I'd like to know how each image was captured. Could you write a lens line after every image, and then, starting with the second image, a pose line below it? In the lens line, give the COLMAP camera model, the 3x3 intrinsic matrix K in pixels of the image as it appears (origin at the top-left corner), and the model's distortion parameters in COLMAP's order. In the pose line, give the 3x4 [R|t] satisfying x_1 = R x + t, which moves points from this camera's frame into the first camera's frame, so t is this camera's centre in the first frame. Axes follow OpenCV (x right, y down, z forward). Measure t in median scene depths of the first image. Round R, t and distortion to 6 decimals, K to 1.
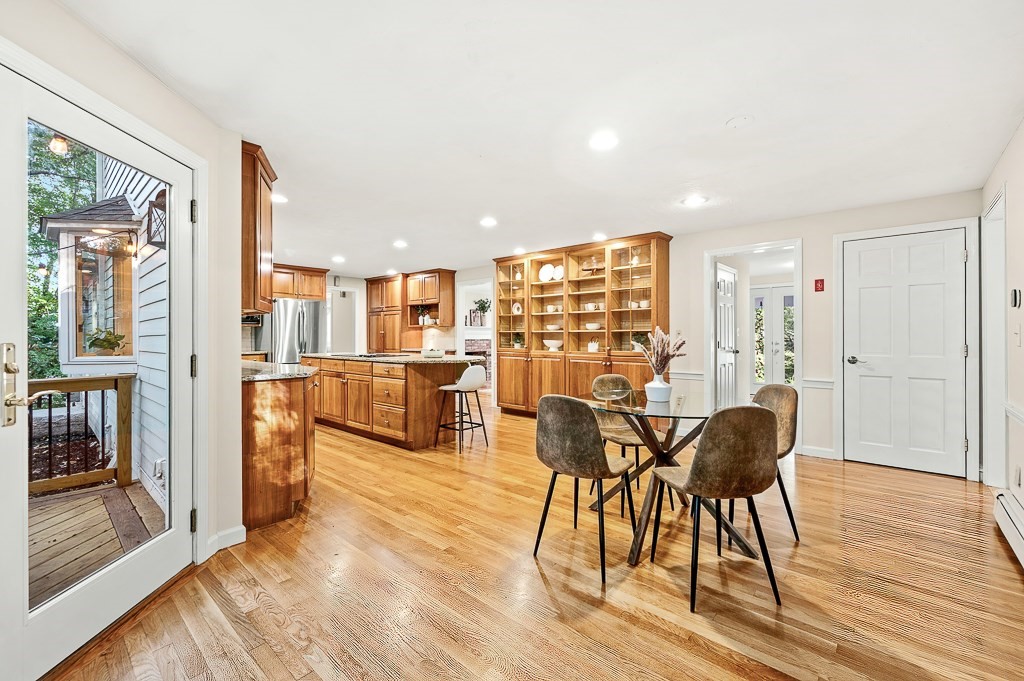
lens RADIAL K [[439.8, 0, 506.4], [0, 439.8, 332.1], [0, 0, 1]] dist [0.000064, -0.000449]
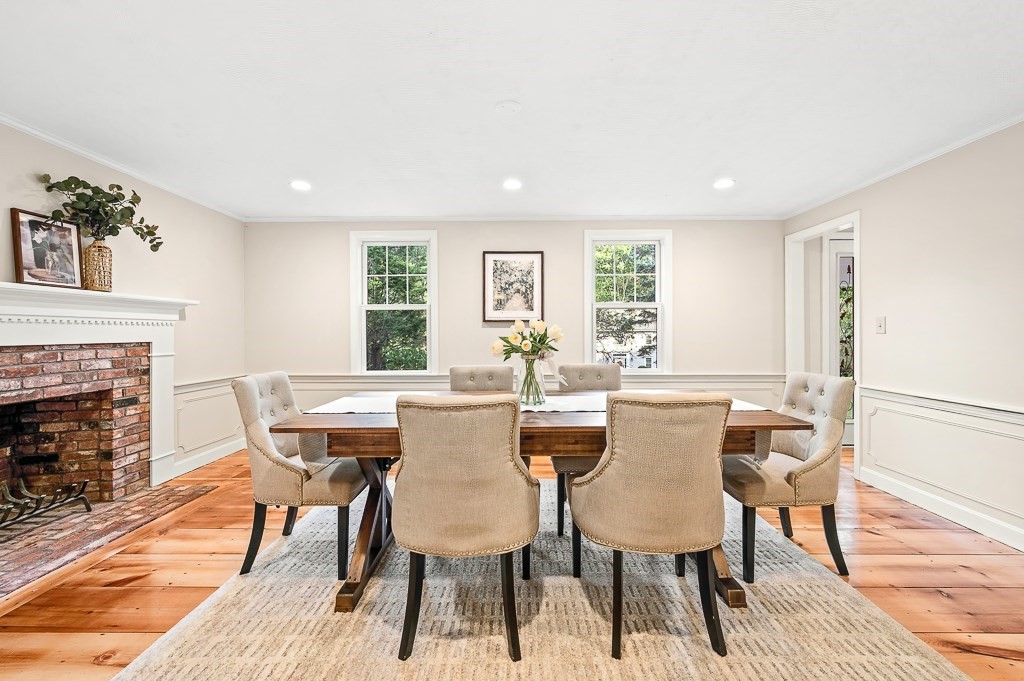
lens RADIAL K [[439.8, 0, 511.6], [0, 439.8, 330.6], [0, 0, 1]] dist [0.000064, -0.000449]
pose [[0.743456, 0.000351, 0.668784, -0.081074], [-0.006804, 0.999952, 0.007039, 0.010934], [-0.668750, -0.009783, 0.743423, 1.219093]]
